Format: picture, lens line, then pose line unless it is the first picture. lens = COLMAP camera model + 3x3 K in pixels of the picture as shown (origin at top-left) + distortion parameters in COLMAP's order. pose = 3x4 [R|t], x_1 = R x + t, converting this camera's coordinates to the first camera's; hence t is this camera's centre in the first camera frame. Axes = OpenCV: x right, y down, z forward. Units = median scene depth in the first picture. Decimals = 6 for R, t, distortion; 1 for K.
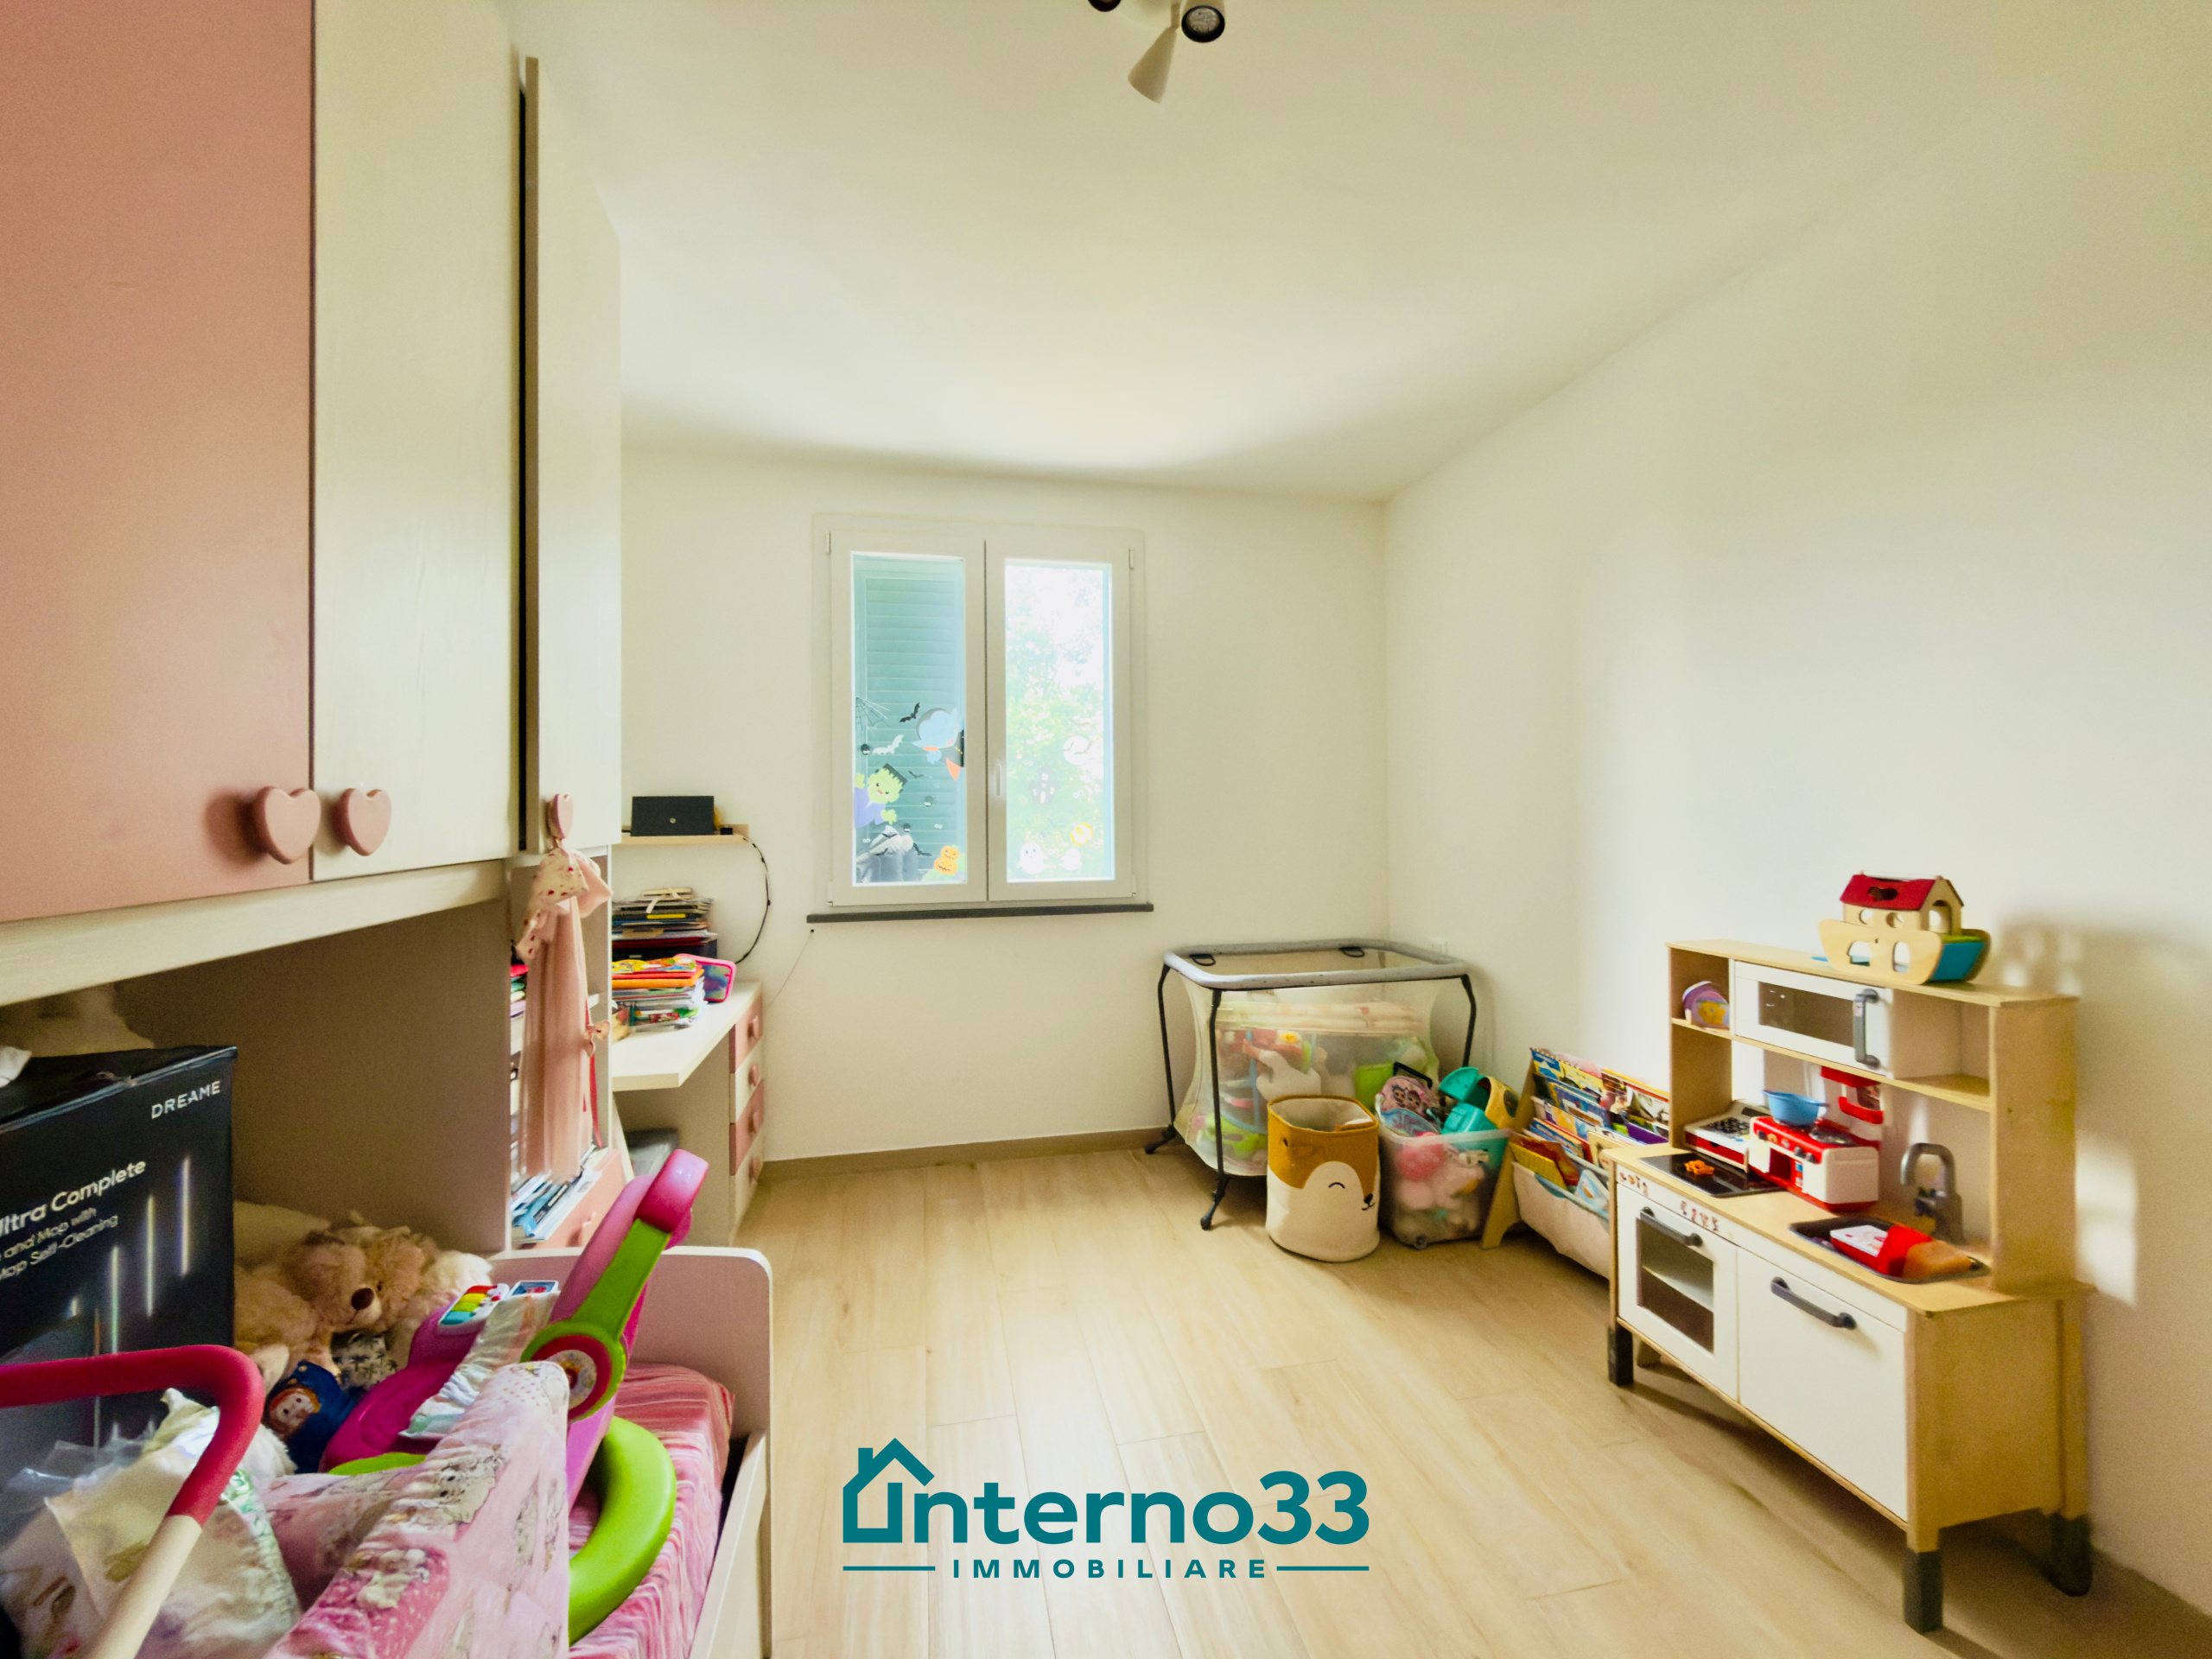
lens RADIAL K [[903.0, 0, 1107.9], [0, 903.0, 802.0], [0, 0, 1]] dist [0.002079, -0.000040]
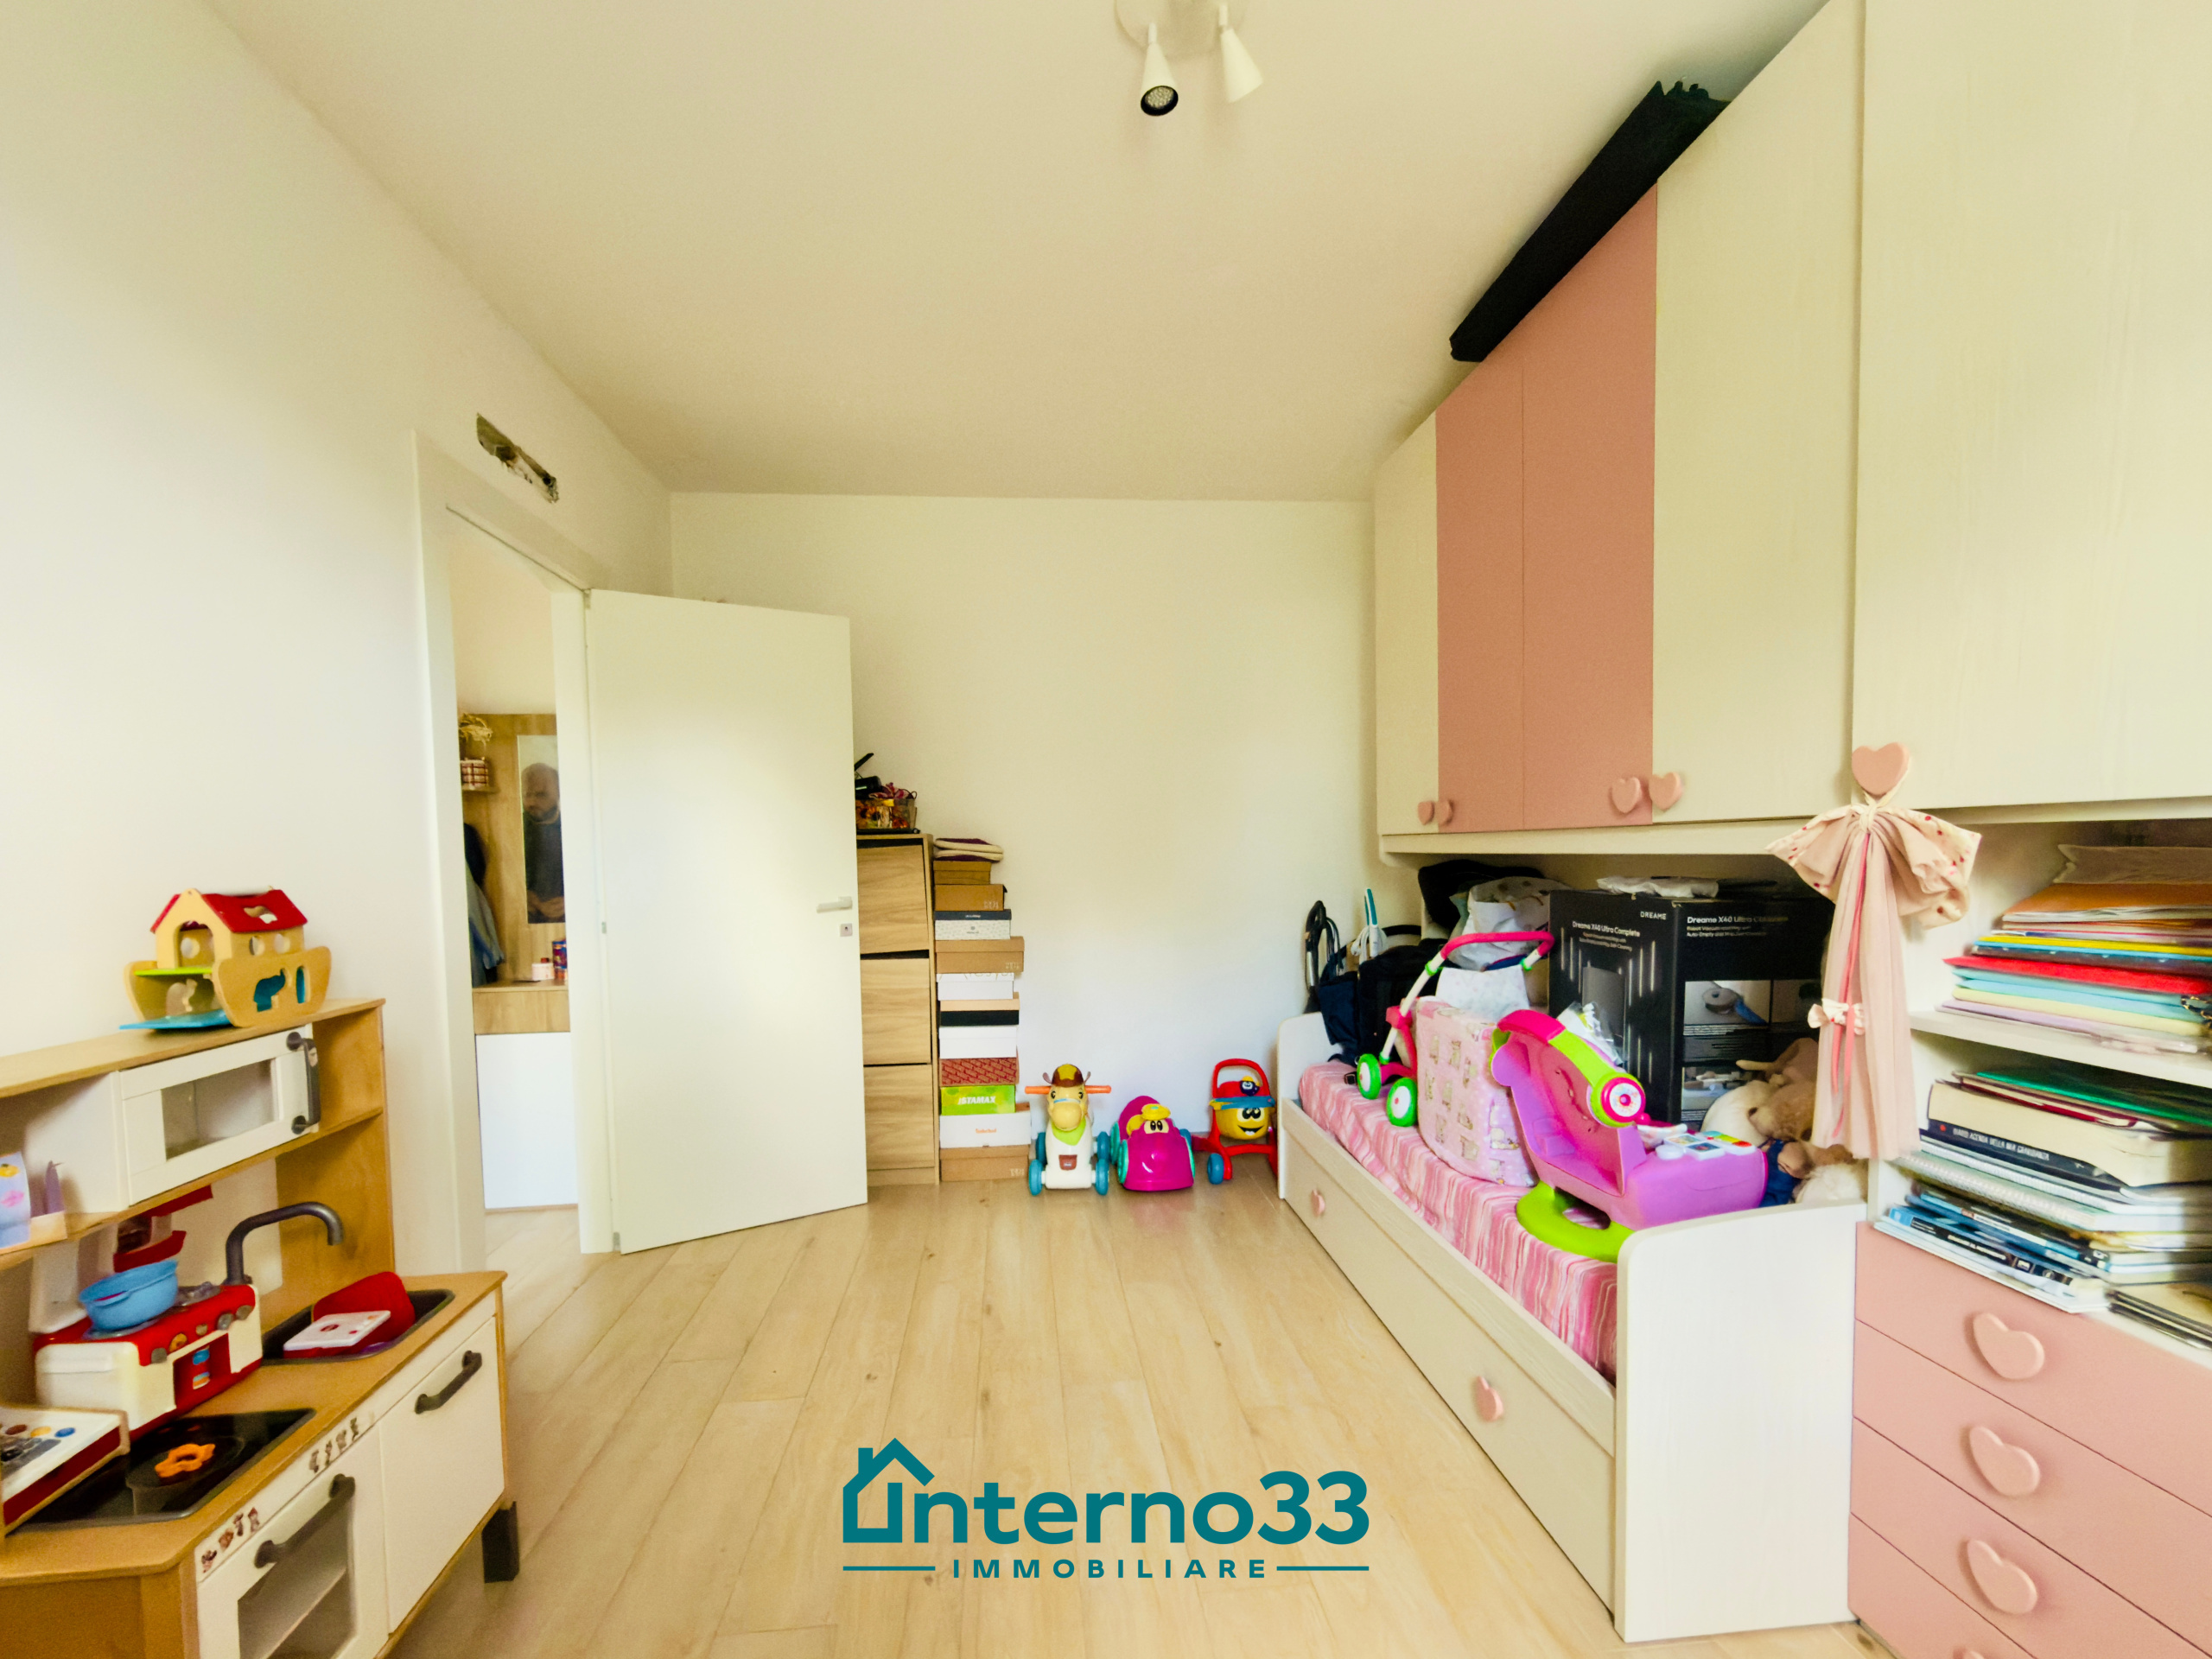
lens RADIAL K [[960.6, 0, 1103.3], [0, 960.6, 886.4], [0, 0, 1]] dist [-0.000517, 0.000048]
pose [[-0.994237, 0.020294, 0.105270, 0.028135], [0.023966, 0.999143, 0.033739, 0.036964], [-0.104495, 0.036068, -0.993871, 0.939756]]
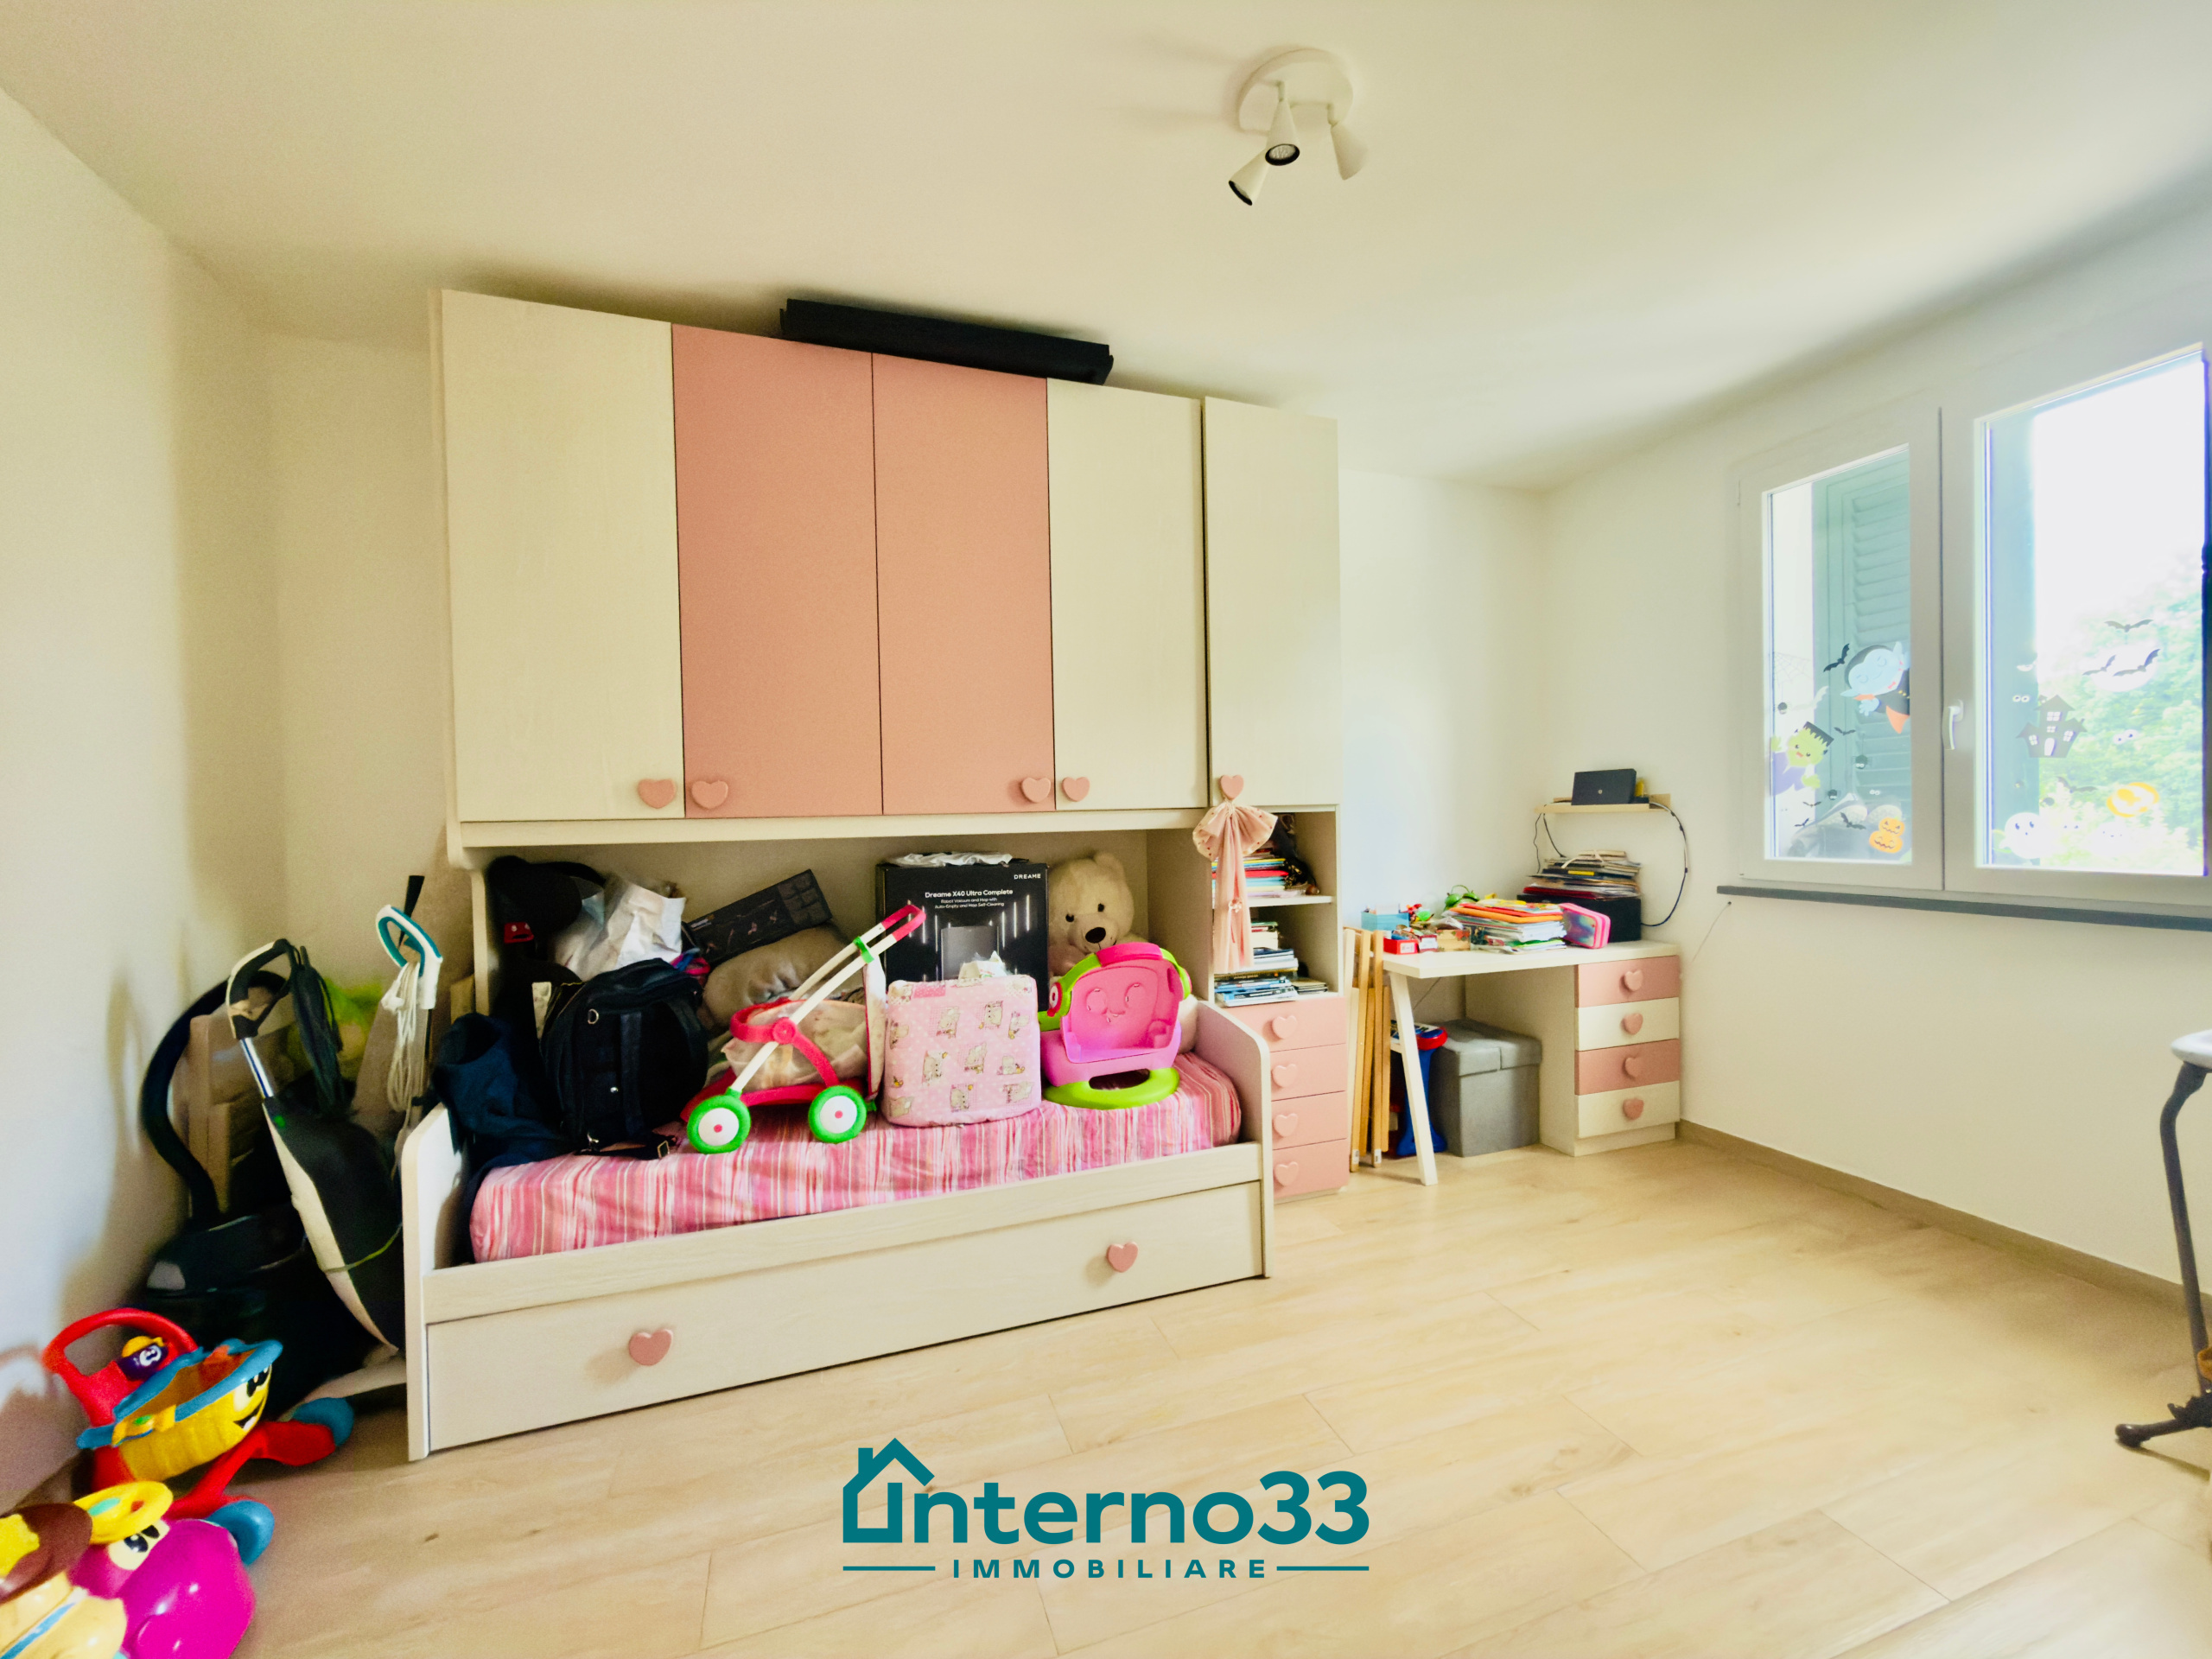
lens RADIAL K [[894.2, 0, 1109.6], [0, 894.2, 813.2], [0, 0, 1]] dist [-0.000686, 0.000279]
pose [[0.123020, 0.001692, -0.992403, 0.568845], [0.026197, 0.999645, 0.004952, 0.025837], [0.992058, -0.026607, 0.122932, 0.239503]]
